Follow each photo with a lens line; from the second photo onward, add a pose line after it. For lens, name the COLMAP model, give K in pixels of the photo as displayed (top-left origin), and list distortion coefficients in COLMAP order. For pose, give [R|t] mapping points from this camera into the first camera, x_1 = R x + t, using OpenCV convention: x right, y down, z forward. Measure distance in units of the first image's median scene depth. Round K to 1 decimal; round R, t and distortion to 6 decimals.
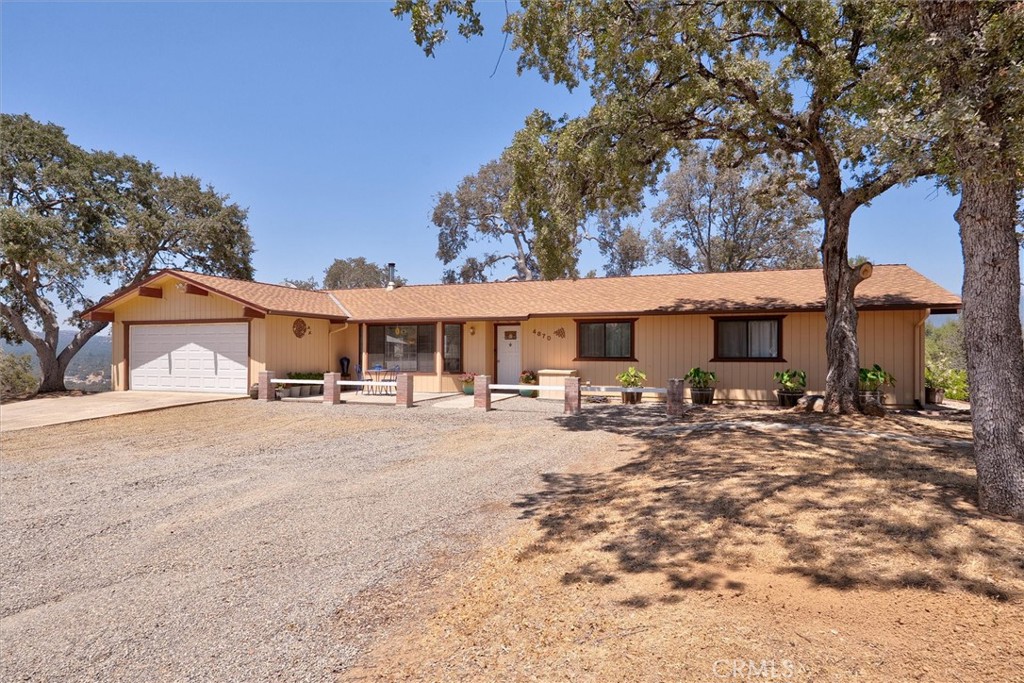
lens RADIAL K [[564.6, 0, 507.8], [0, 564.6, 345.7], [0, 0, 1]] dist [-0.005522, -0.002360]
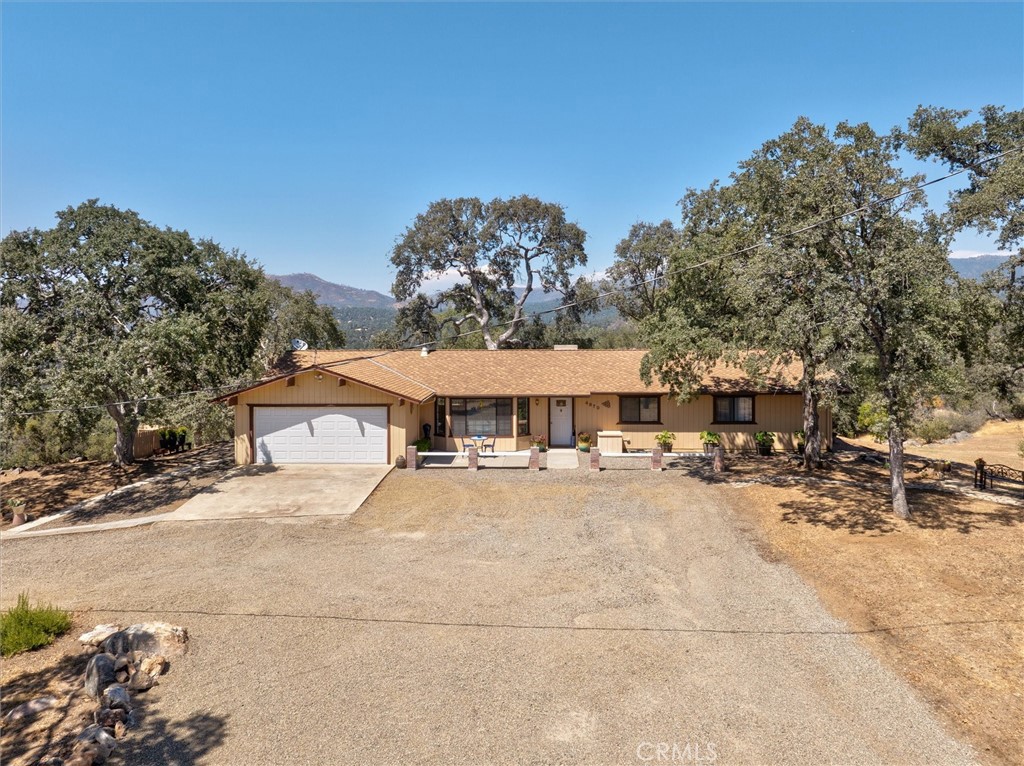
lens RADIAL K [[702.3, 0, 513.5], [0, 702.3, 380.4], [0, 0, 1]] dist [-0.021175, -0.005312]
pose [[0.952353, -0.025198, 0.303956, -0.596805], [0.002609, 0.997218, 0.074497, -0.194050], [-0.304988, -0.070155, 0.949769, -0.503192]]
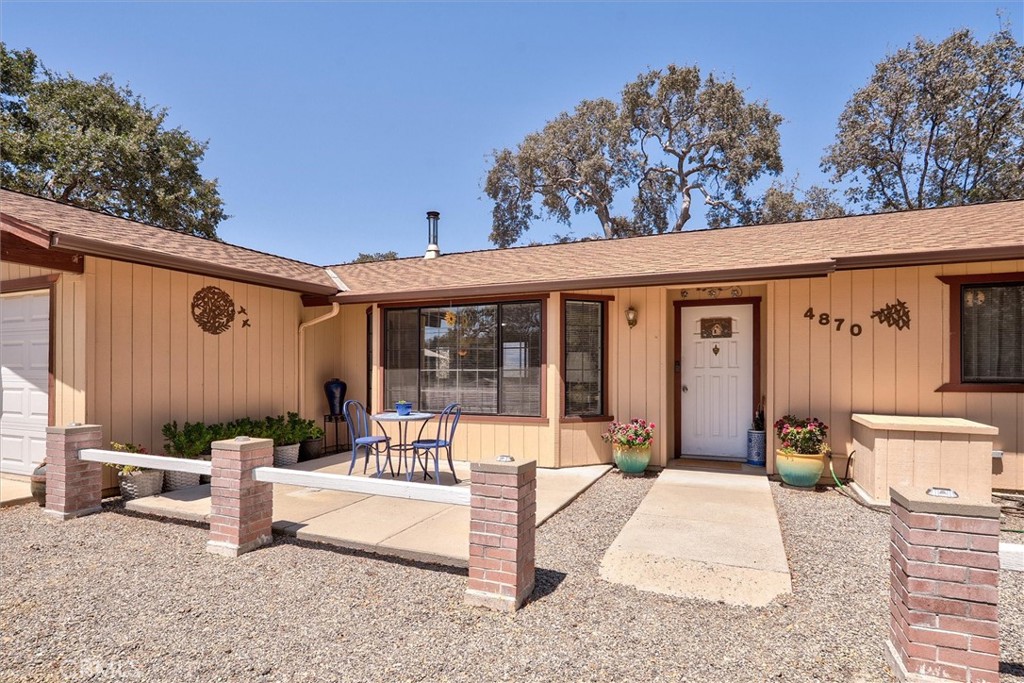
lens RADIAL K [[527.8, 0, 505.0], [0, 527.8, 361.9], [0, 0, 1]] dist [-0.005436, -0.002601]
pose [[0.998379, -0.002068, -0.056874, -0.132035], [0.001926, 0.999995, -0.002553, 0.007617], [0.056879, 0.002440, 0.998378, 0.606486]]
